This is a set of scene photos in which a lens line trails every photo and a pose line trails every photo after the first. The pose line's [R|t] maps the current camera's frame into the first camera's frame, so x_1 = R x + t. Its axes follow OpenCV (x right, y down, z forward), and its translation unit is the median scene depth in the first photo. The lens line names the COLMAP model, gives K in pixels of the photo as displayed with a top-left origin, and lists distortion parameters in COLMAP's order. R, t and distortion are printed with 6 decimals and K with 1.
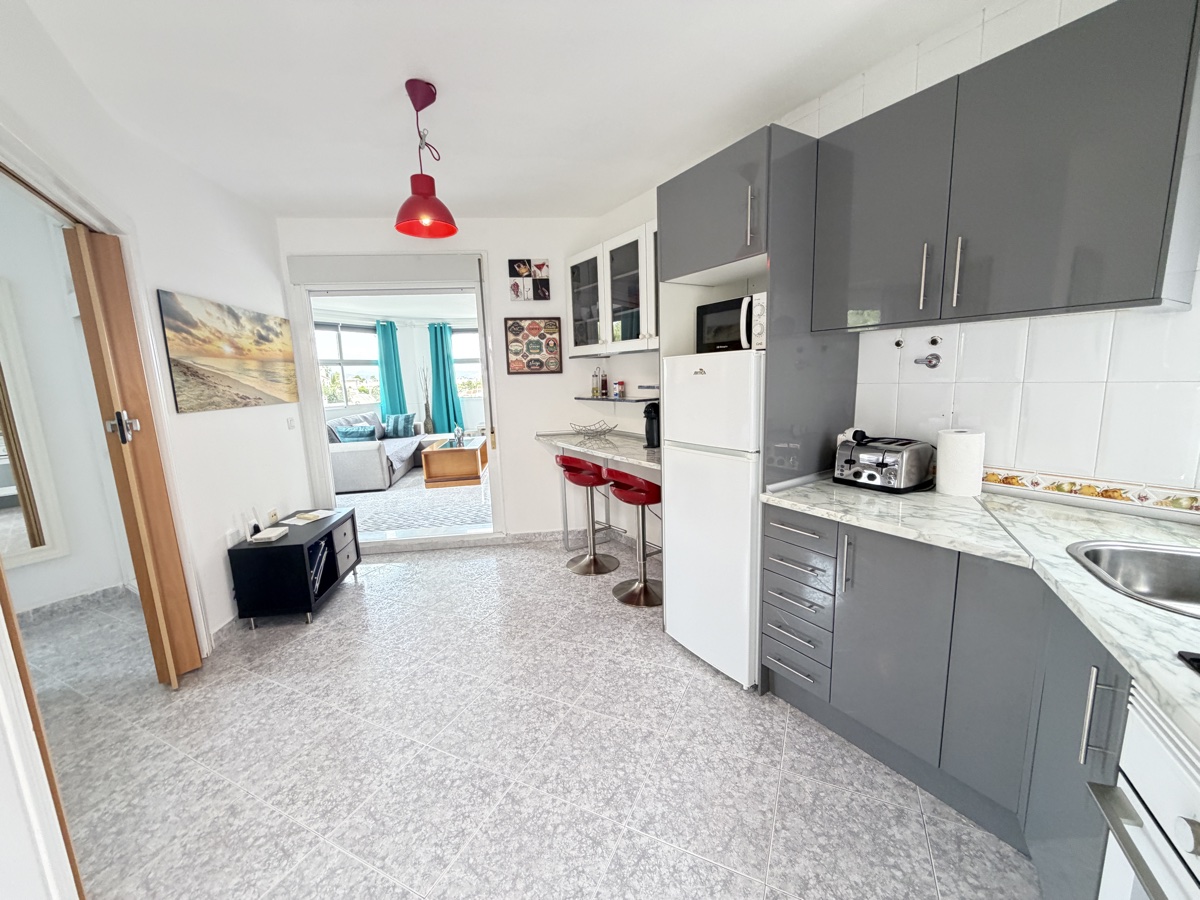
lens RADIAL K [[480.1, 0, 598.9], [0, 480.1, 452.9], [0, 0, 1]] dist [0.002560, -0.000068]
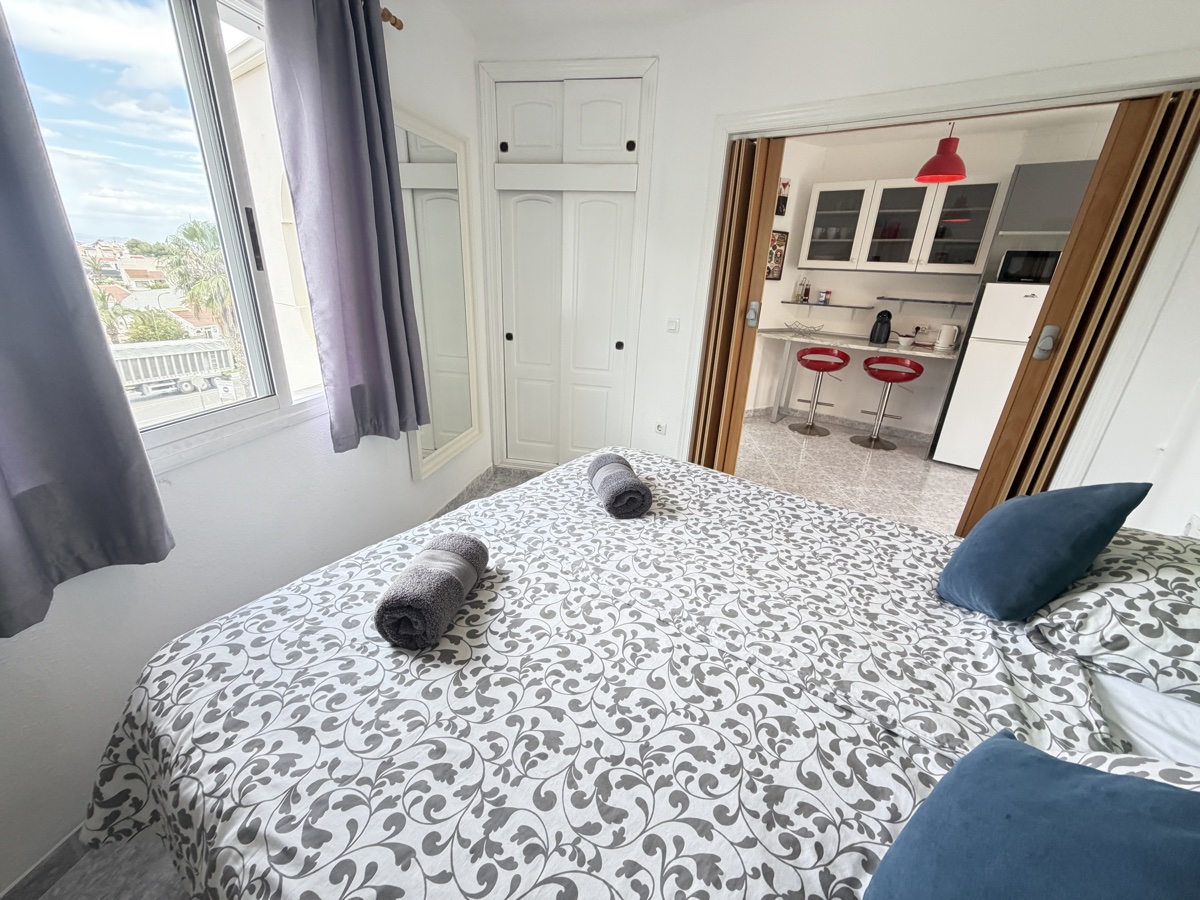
lens RADIAL K [[480.1, 0, 598.9], [0, 480.1, 452.9], [0, 0, 1]] dist [0.002560, -0.000068]
pose [[0.924124, -0.064731, 0.376571, -1.036960], [-0.012083, 0.980102, 0.198126, 0.030150], [-0.381903, -0.187643, 0.904953, -0.022409]]
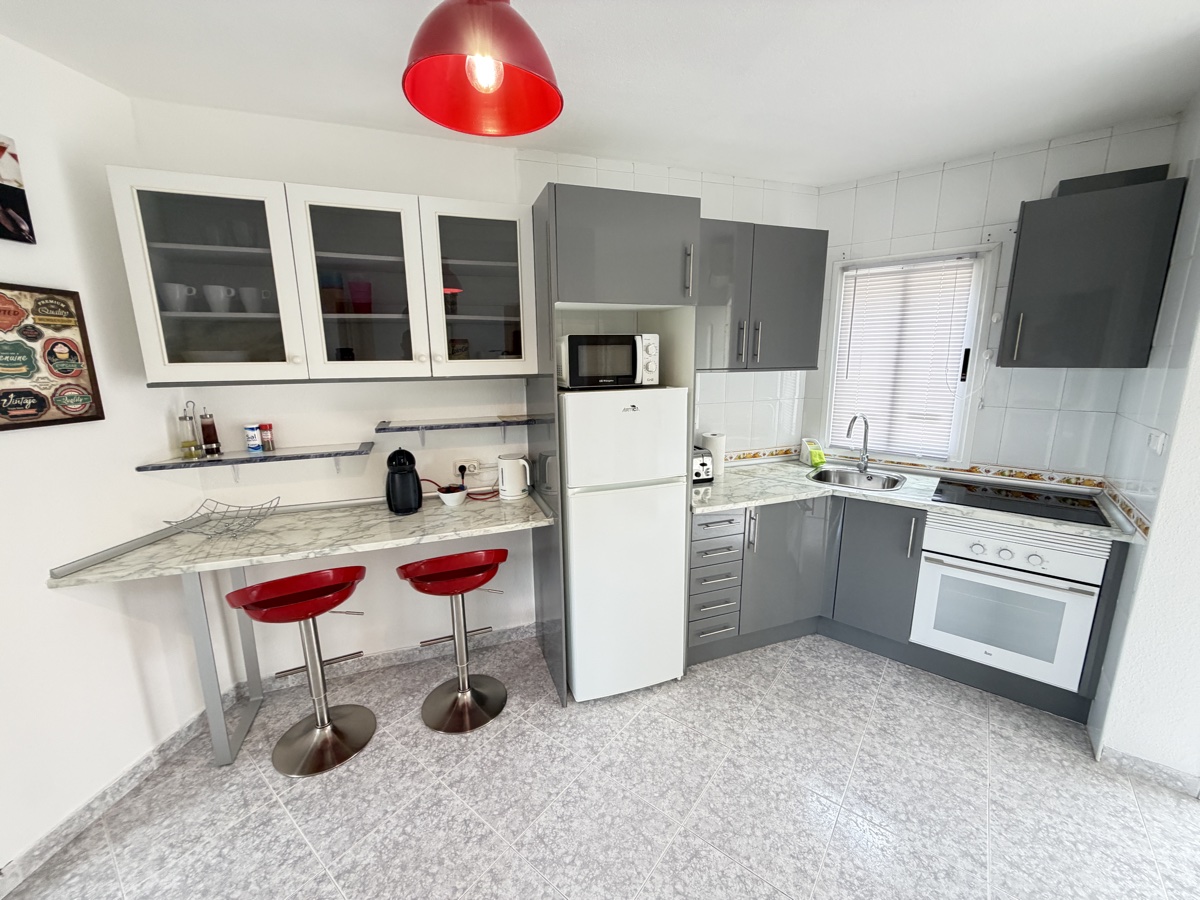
lens RADIAL K [[480.1, 0, 598.9], [0, 480.1, 452.9], [0, 0, 1]] dist [0.002560, -0.000068]
pose [[0.220719, -0.161983, 0.961792, -0.424231], [0.165388, 0.978048, 0.126767, -0.120546], [-0.961213, 0.131089, 0.242664, 0.471774]]
